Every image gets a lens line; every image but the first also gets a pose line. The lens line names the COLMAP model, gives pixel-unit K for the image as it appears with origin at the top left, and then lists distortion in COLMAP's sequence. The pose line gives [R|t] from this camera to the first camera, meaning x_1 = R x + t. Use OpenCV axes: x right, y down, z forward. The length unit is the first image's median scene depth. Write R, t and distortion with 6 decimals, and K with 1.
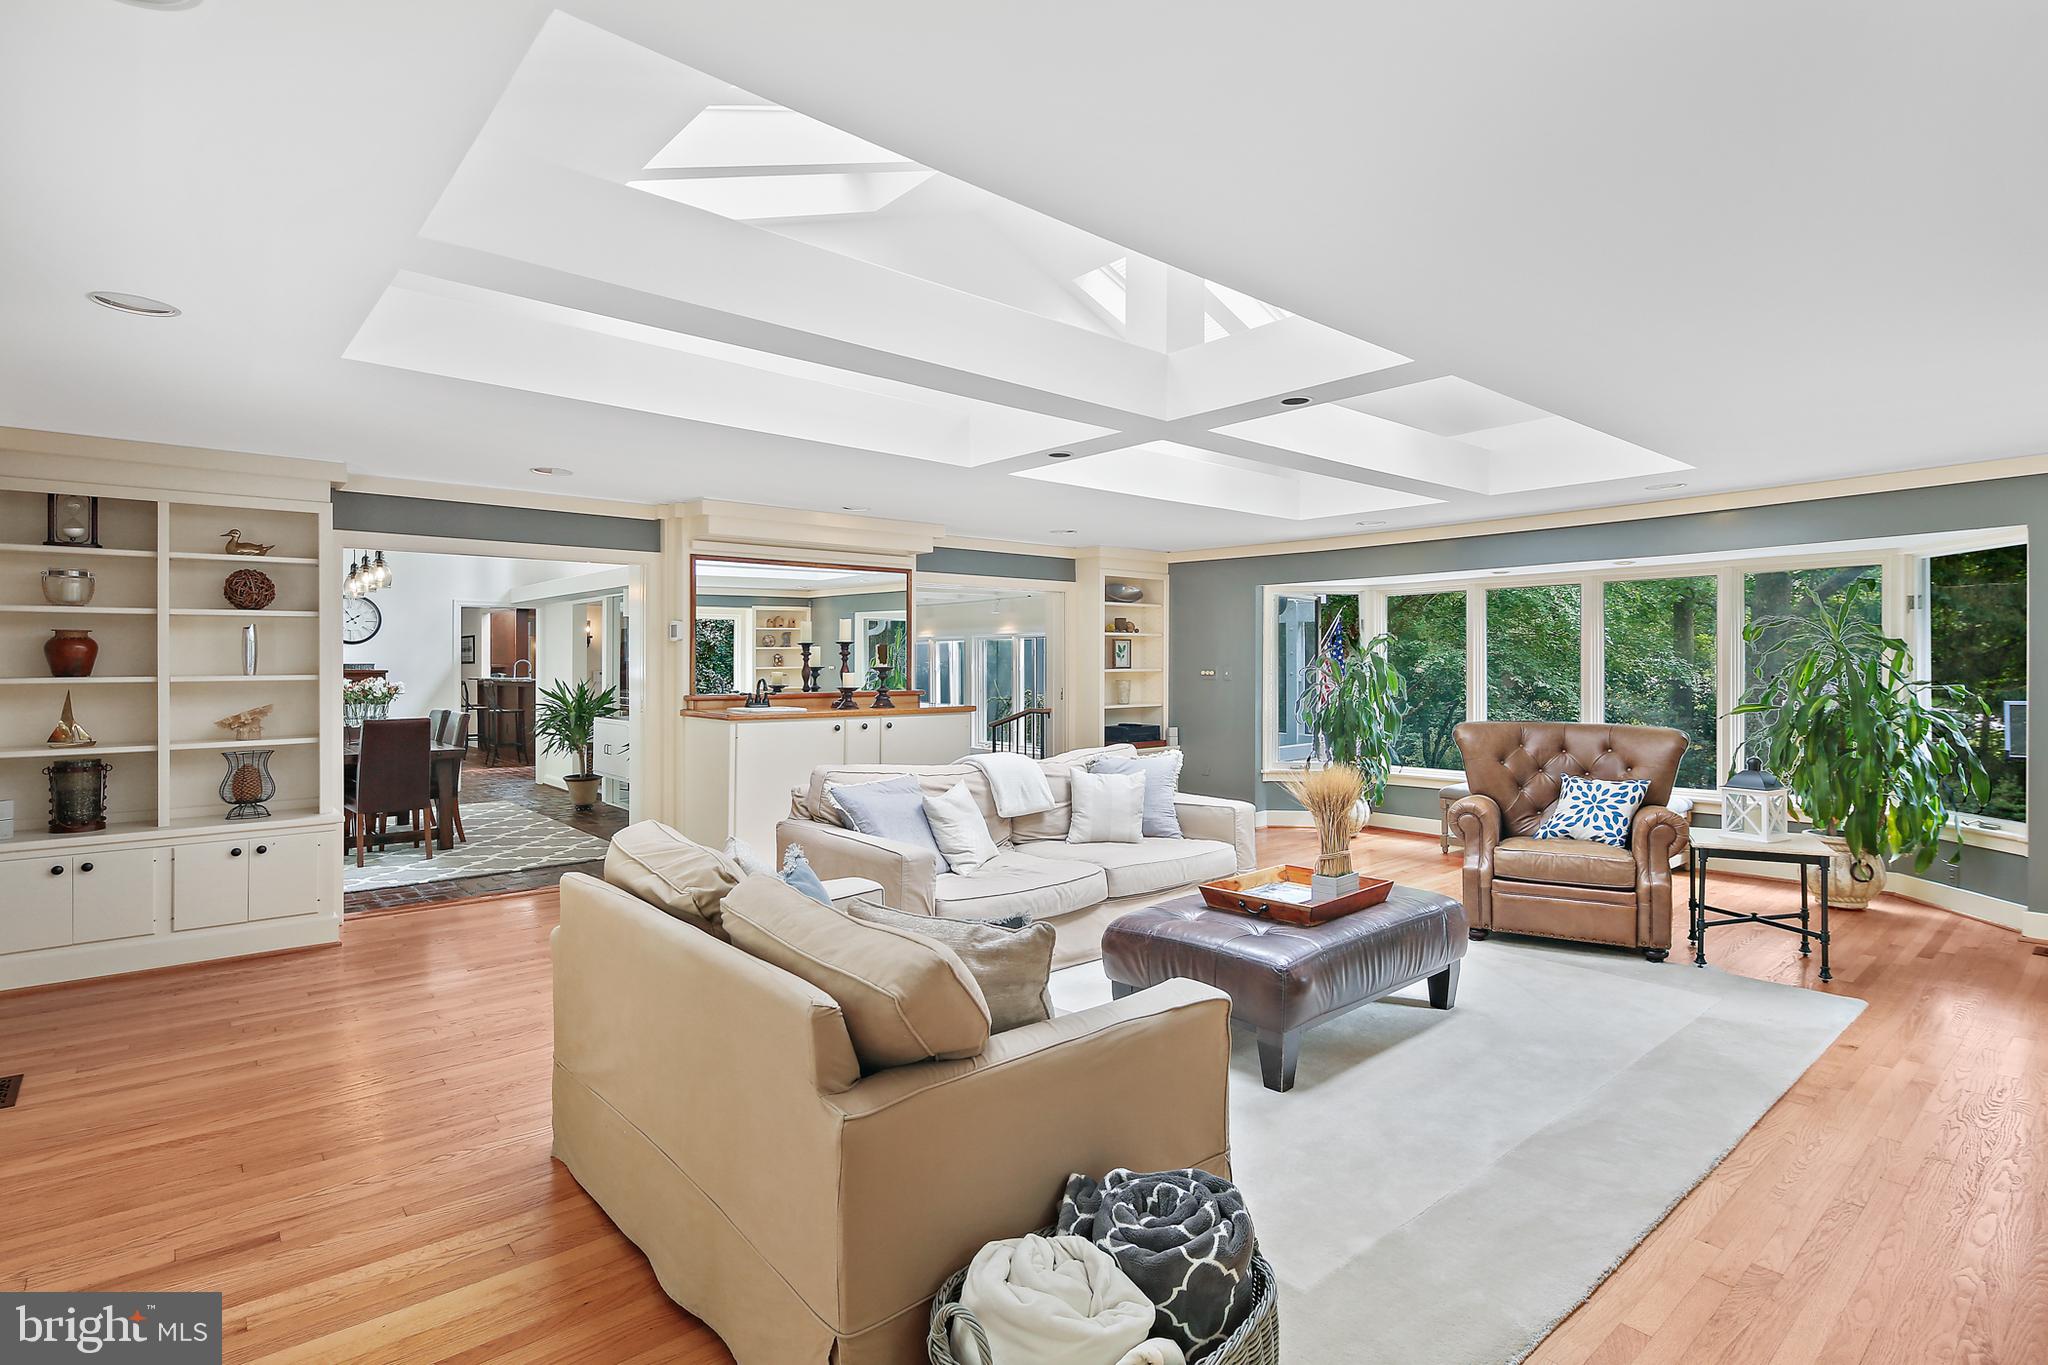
lens RADIAL K [[1003.0, 0, 1020.8], [0, 1003.0, 650.8], [0, 0, 1]] dist [0.007307, -0.006317]
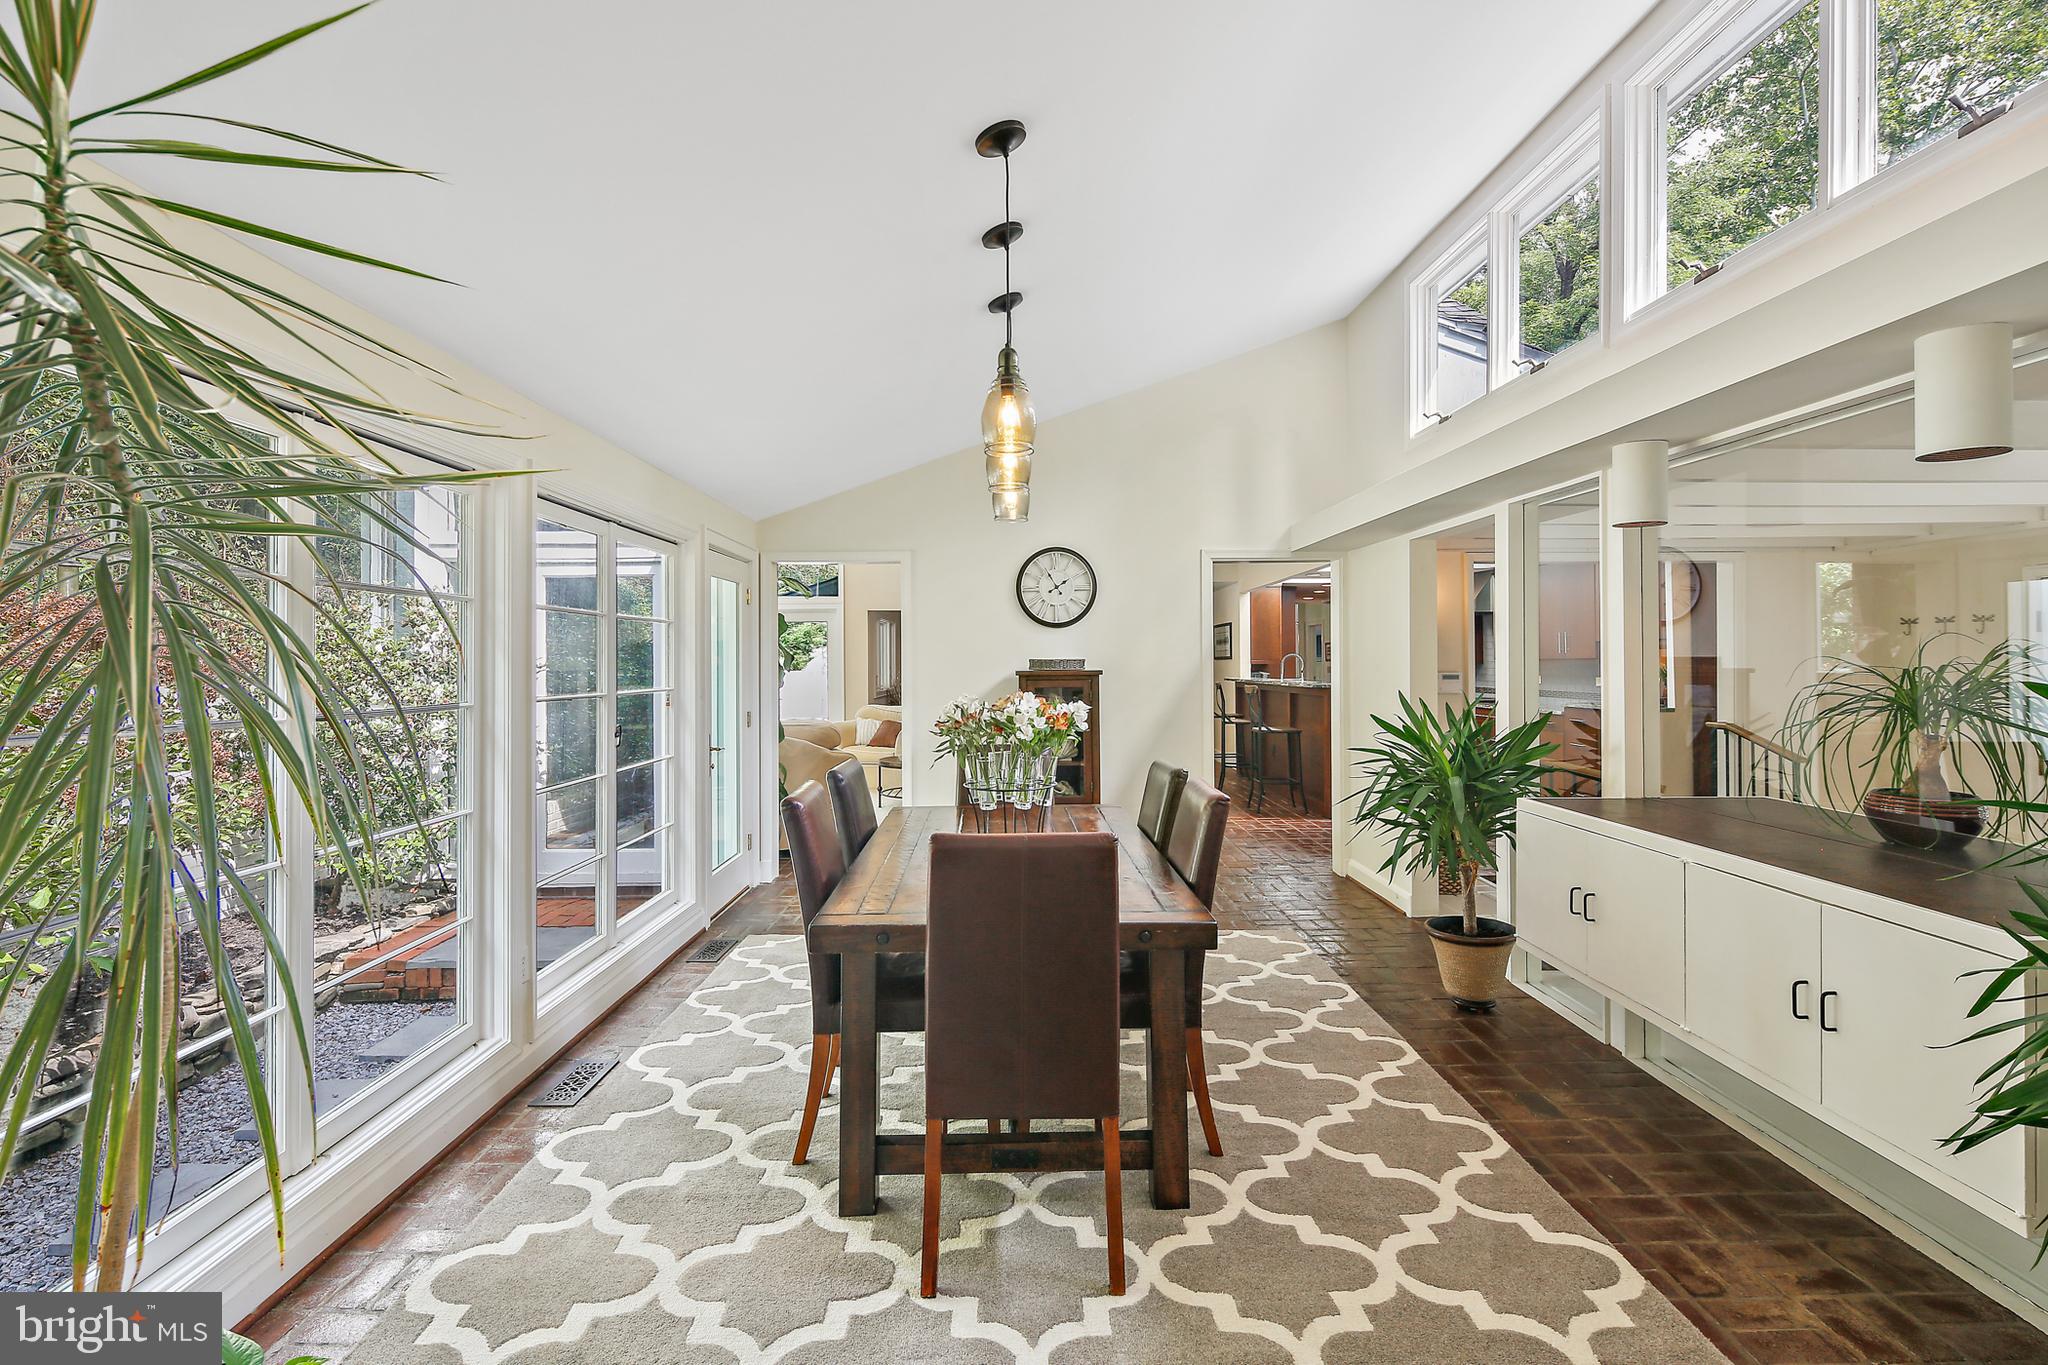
lens RADIAL K [[1003.0, 0, 1020.3], [0, 1003.0, 665.0], [0, 0, 1]] dist [0.007307, -0.006317]
pose [[0.763693, 0.001234, -0.645579, -0.255971], [0.010993, 0.999828, 0.014915, 0.006128], [0.645486, -0.018488, 0.763548, 0.464150]]
